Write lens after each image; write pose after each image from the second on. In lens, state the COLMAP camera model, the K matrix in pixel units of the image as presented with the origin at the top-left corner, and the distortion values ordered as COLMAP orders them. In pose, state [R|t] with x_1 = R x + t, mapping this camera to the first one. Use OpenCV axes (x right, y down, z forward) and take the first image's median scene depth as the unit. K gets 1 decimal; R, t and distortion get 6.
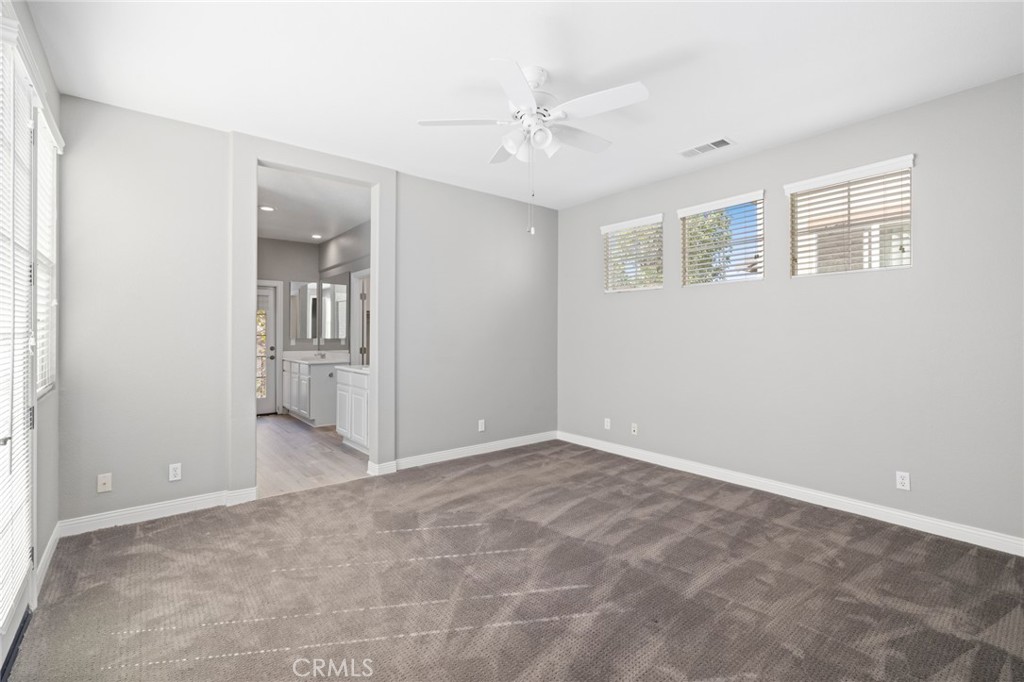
lens RADIAL K [[465.3, 0, 485.8], [0, 465.3, 335.8], [0, 0, 1]] dist [0.000129, 0.000009]
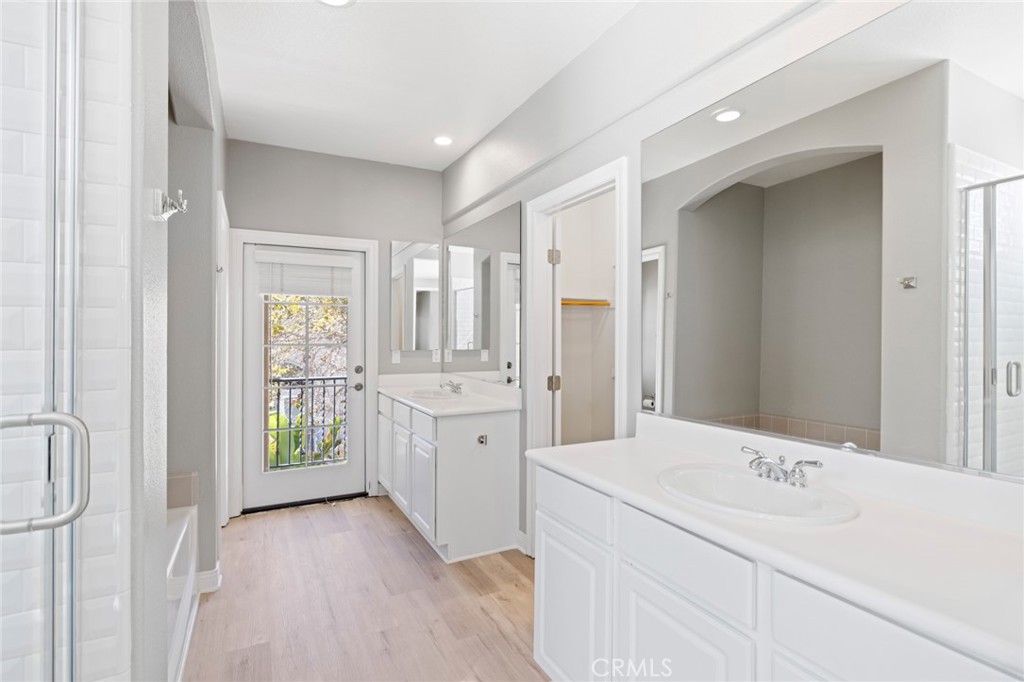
lens RADIAL K [[487.1, 0, 513.1], [0, 487.1, 337.1], [0, 0, 1]] dist [-0.000073, 0.000029]
pose [[0.988826, -0.000363, -0.149075, -0.208882], [0.000745, 0.999997, 0.002511, -0.010330], [0.149074, -0.002594, 0.988823, 0.491898]]
